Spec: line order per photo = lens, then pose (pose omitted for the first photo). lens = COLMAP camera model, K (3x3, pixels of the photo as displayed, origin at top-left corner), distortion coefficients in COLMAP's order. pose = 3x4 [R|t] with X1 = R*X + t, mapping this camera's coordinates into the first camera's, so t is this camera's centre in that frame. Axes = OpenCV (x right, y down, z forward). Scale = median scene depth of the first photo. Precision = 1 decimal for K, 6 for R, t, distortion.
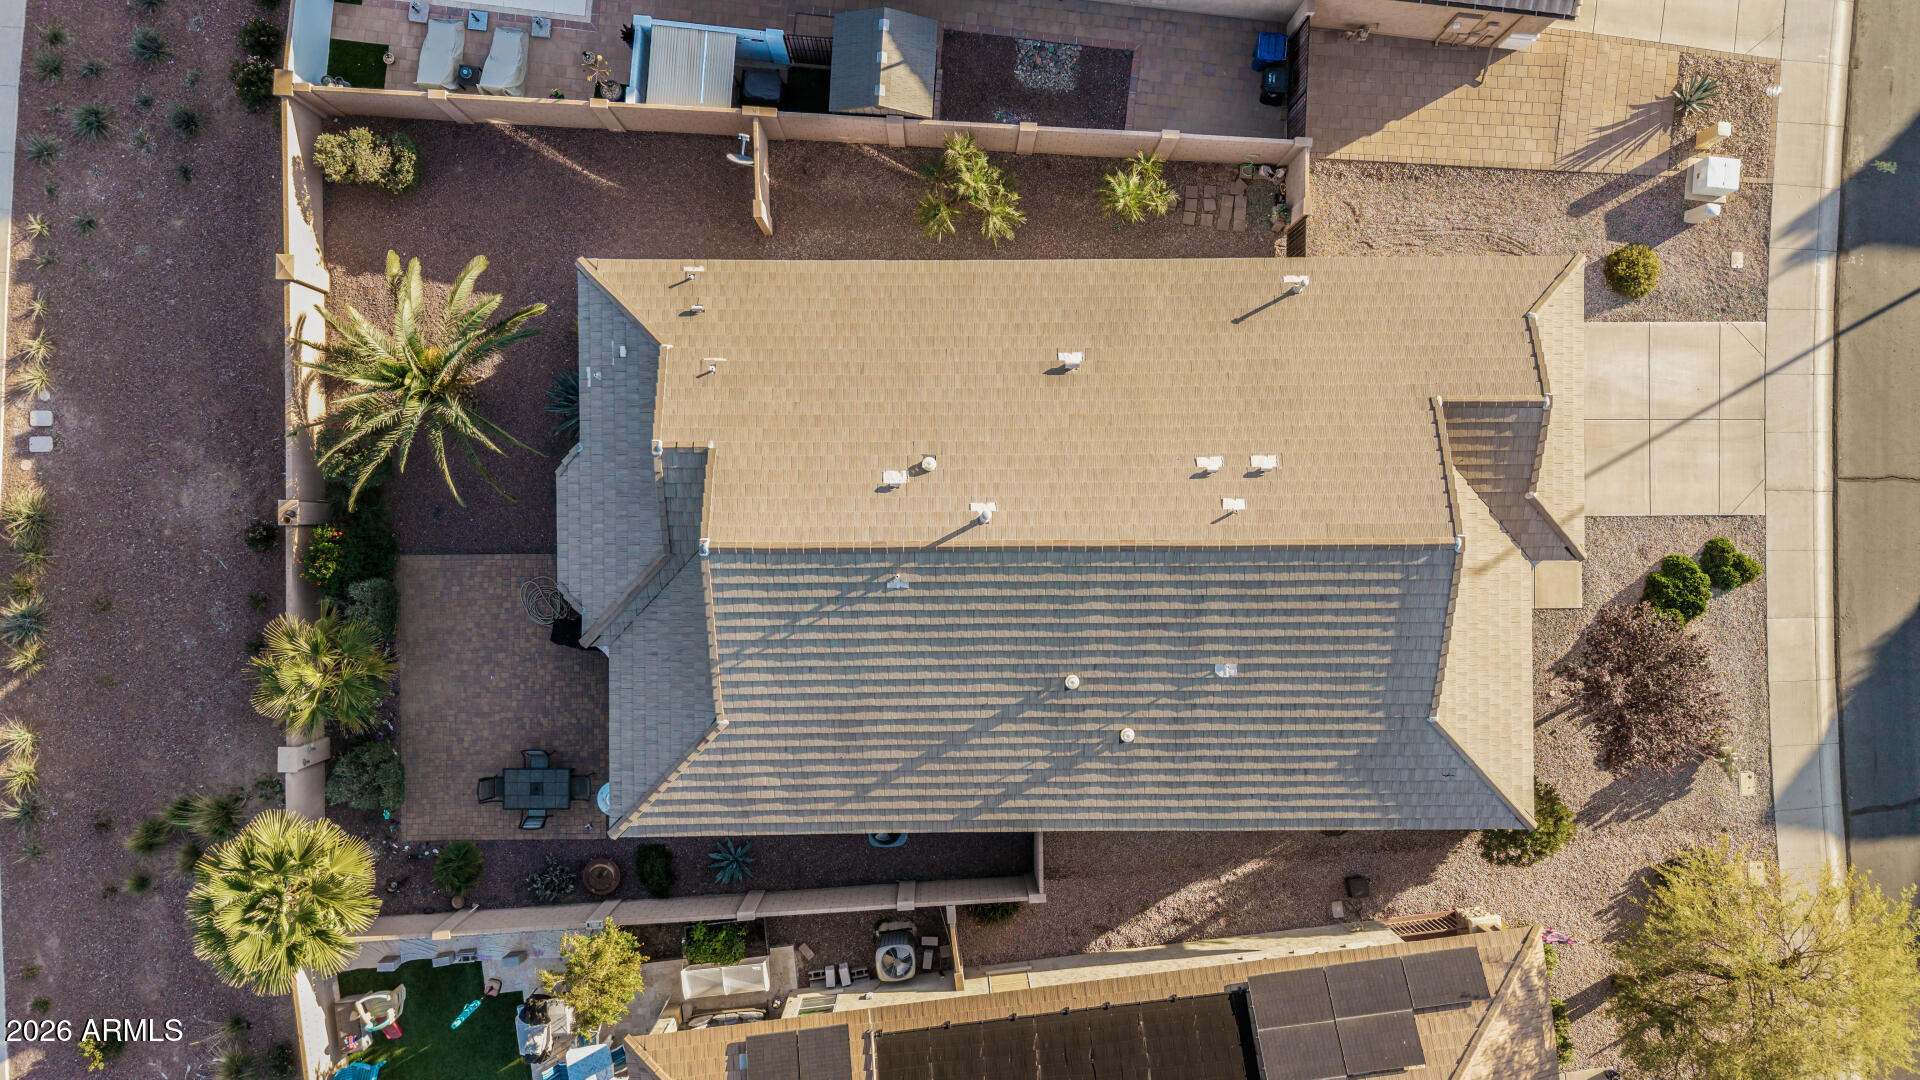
lens RADIAL K [[1285.5, 0, 963.2], [0, 1285.5, 541.8], [0, 0, 1]] dist [0.019562, -0.016127]
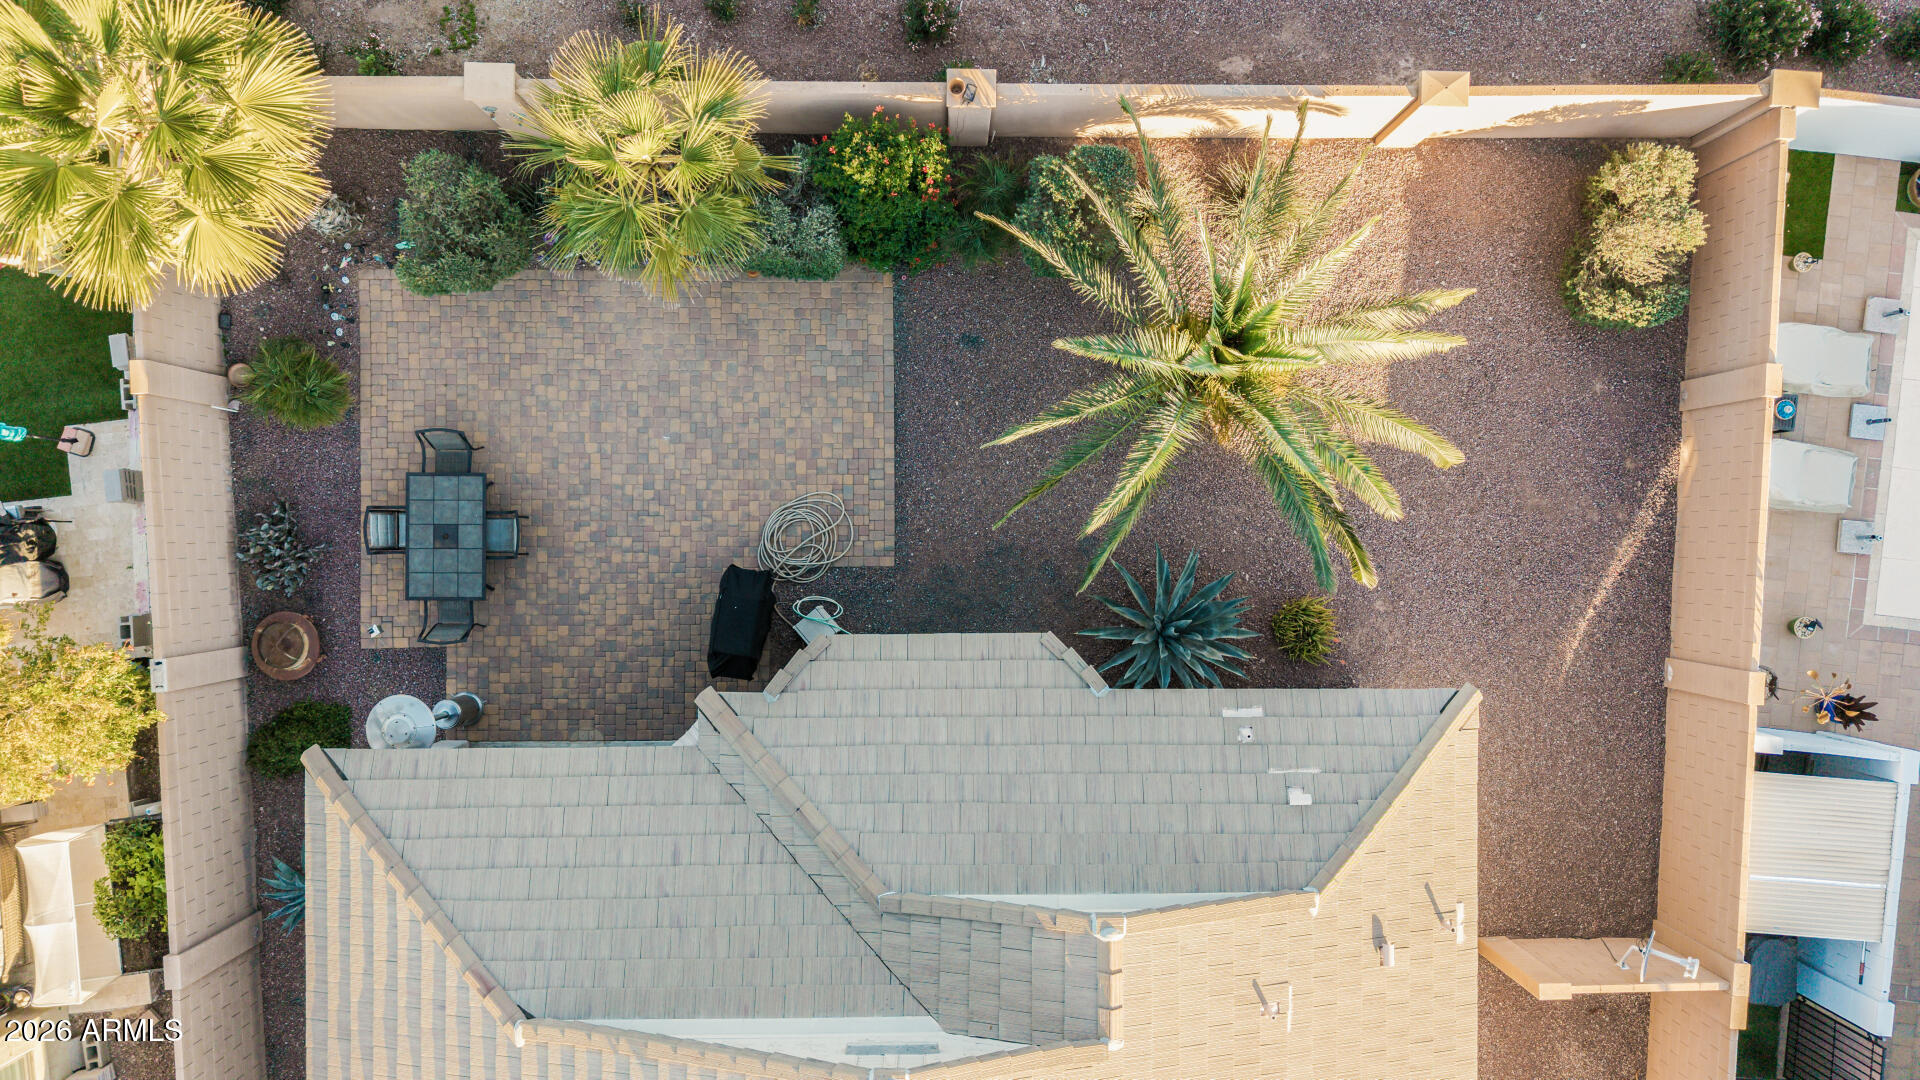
lens RADIAL K [[1285.5, 0, 963.2], [0, 1285.5, 541.8], [0, 0, 1]] dist [0.019562, -0.016127]
pose [[-0.004199, 0.999947, -0.009393, -0.334944], [-0.999813, -0.004375, -0.018854, -0.010293], [-0.018894, 0.009312, 0.999778, 0.483544]]
